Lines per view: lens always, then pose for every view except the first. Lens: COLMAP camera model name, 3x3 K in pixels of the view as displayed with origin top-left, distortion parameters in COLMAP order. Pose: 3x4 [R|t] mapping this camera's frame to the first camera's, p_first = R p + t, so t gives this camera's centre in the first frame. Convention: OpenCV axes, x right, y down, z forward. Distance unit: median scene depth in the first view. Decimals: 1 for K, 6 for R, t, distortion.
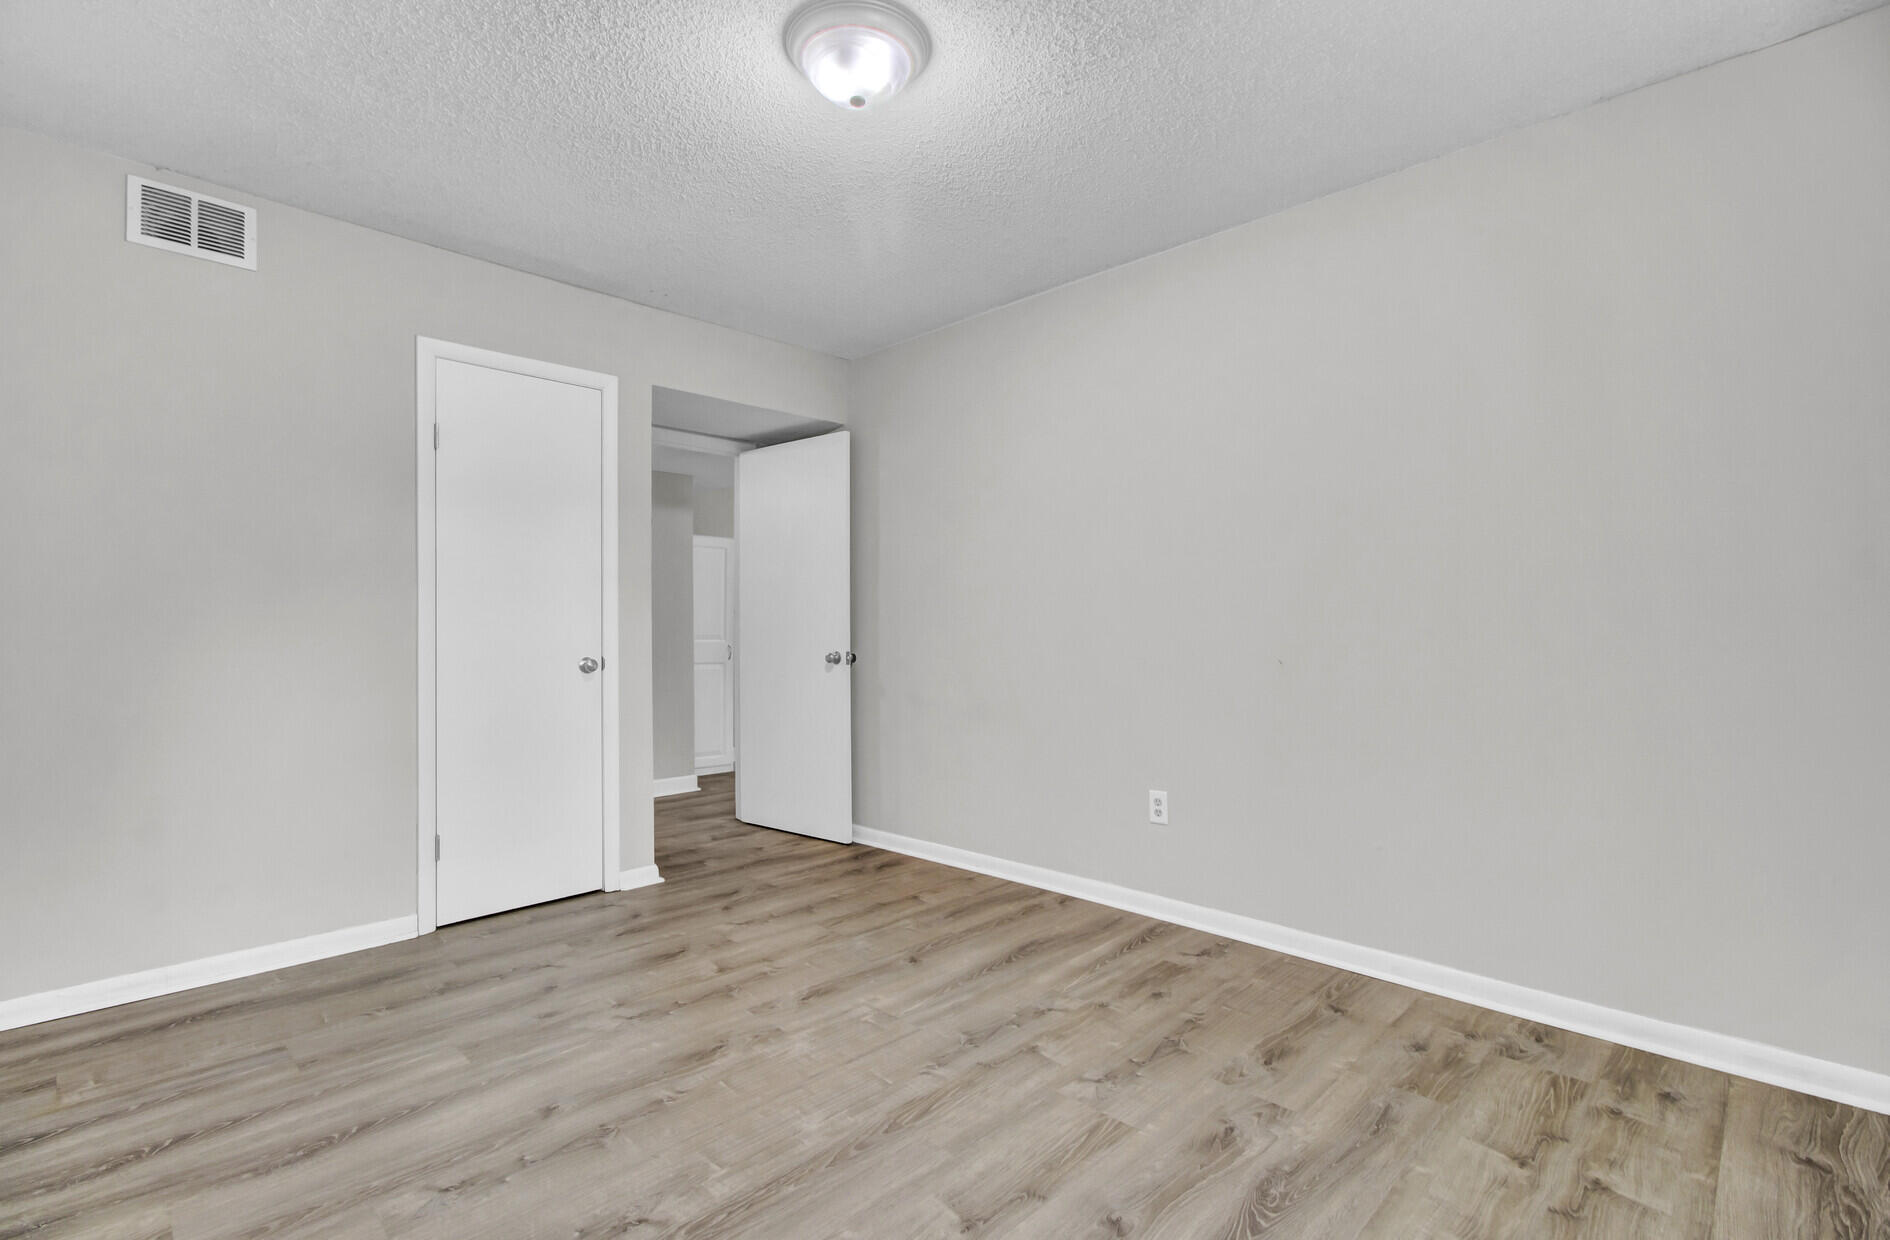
lens RADIAL K [[874.0, 0, 937.7], [0, 874.0, 614.0], [0, 0, 1]] dist [0.019468, 0.000629]
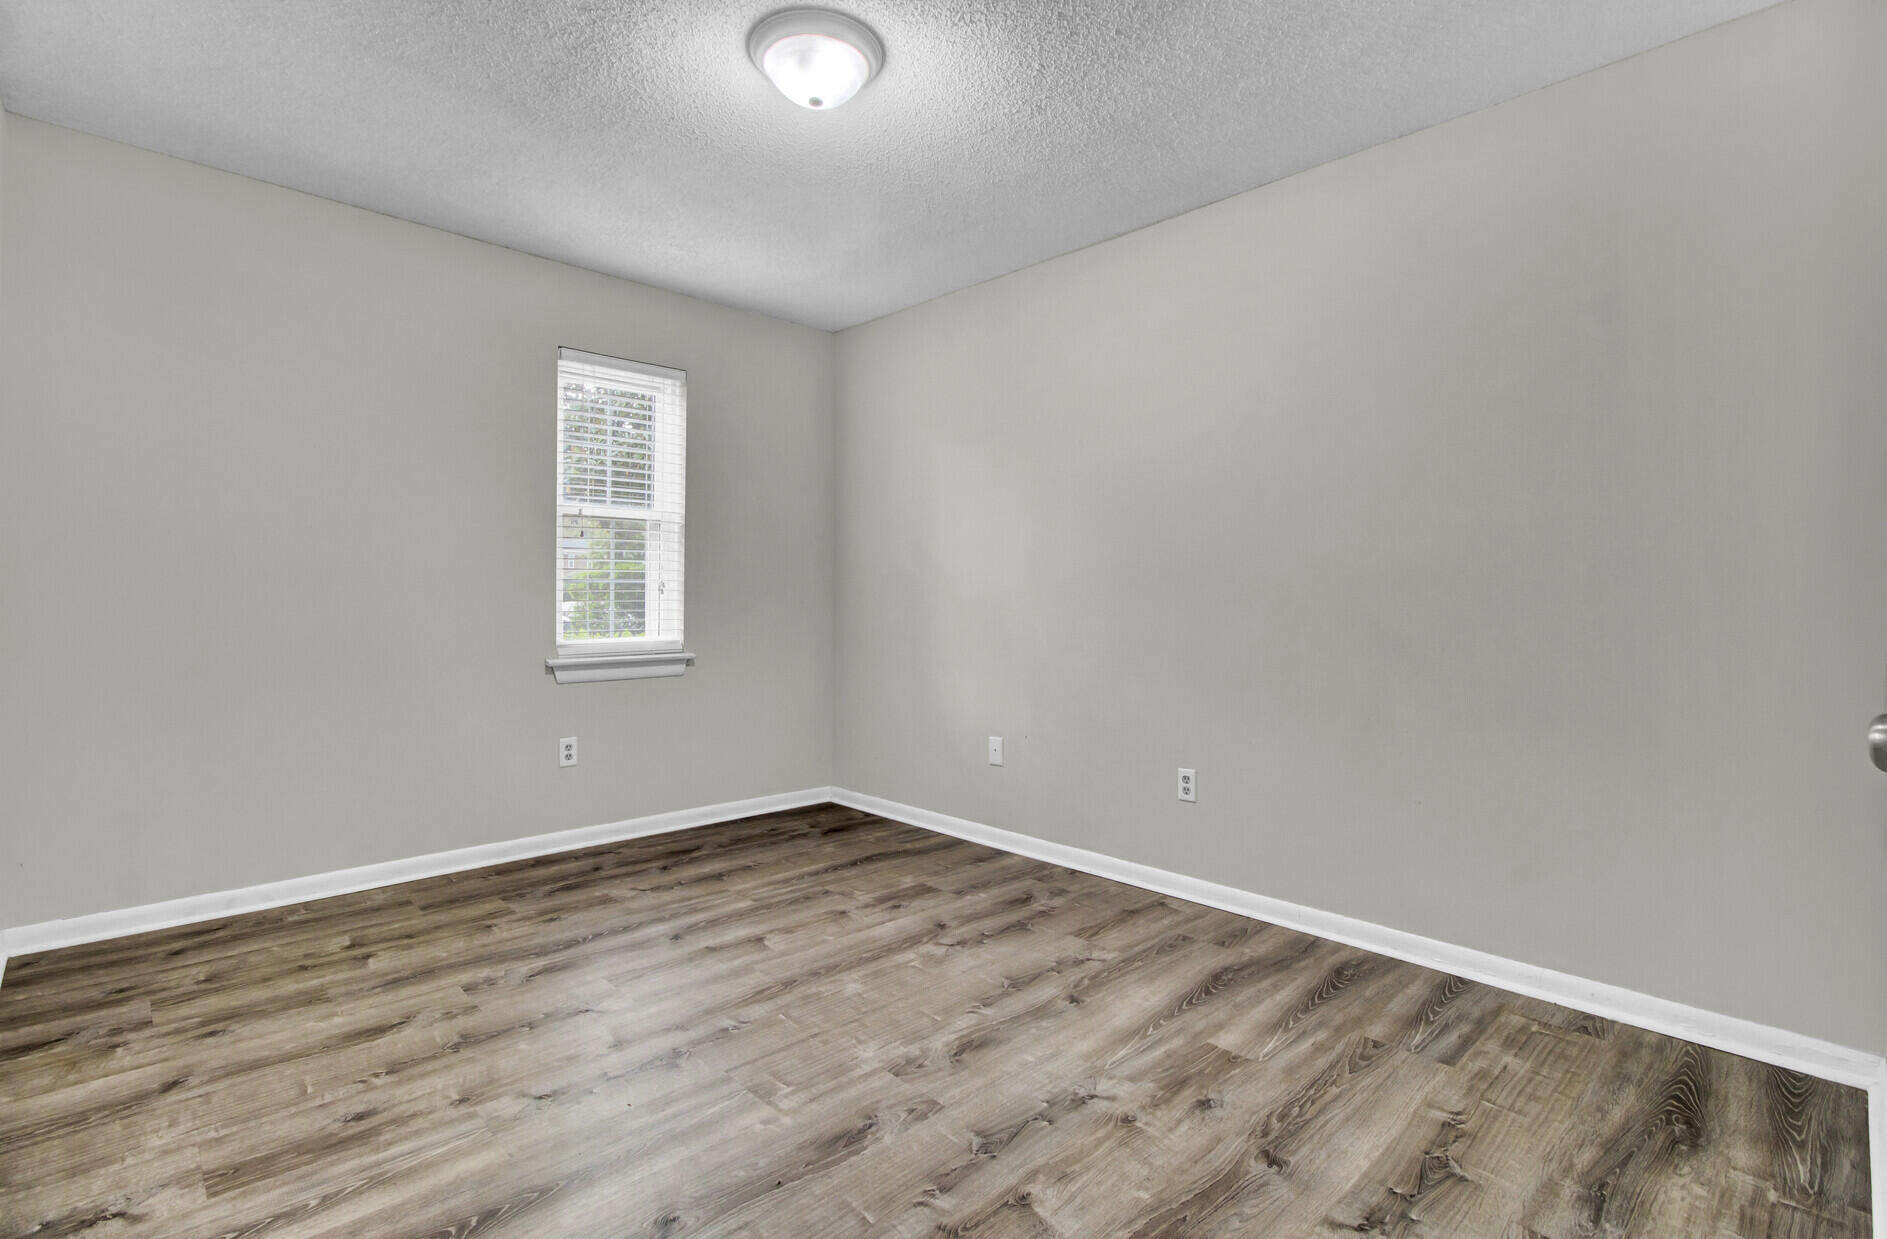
lens RADIAL K [[872.6, 0, 936.2], [0, 872.6, 613.5], [0, 0, 1]] dist [0.019468, 0.000629]
pose [[-0.999535, -0.002600, 0.030375, -0.263294], [-0.002825, 0.999969, -0.007355, 0.048322], [-0.030355, -0.007437, -0.999512, 1.982825]]
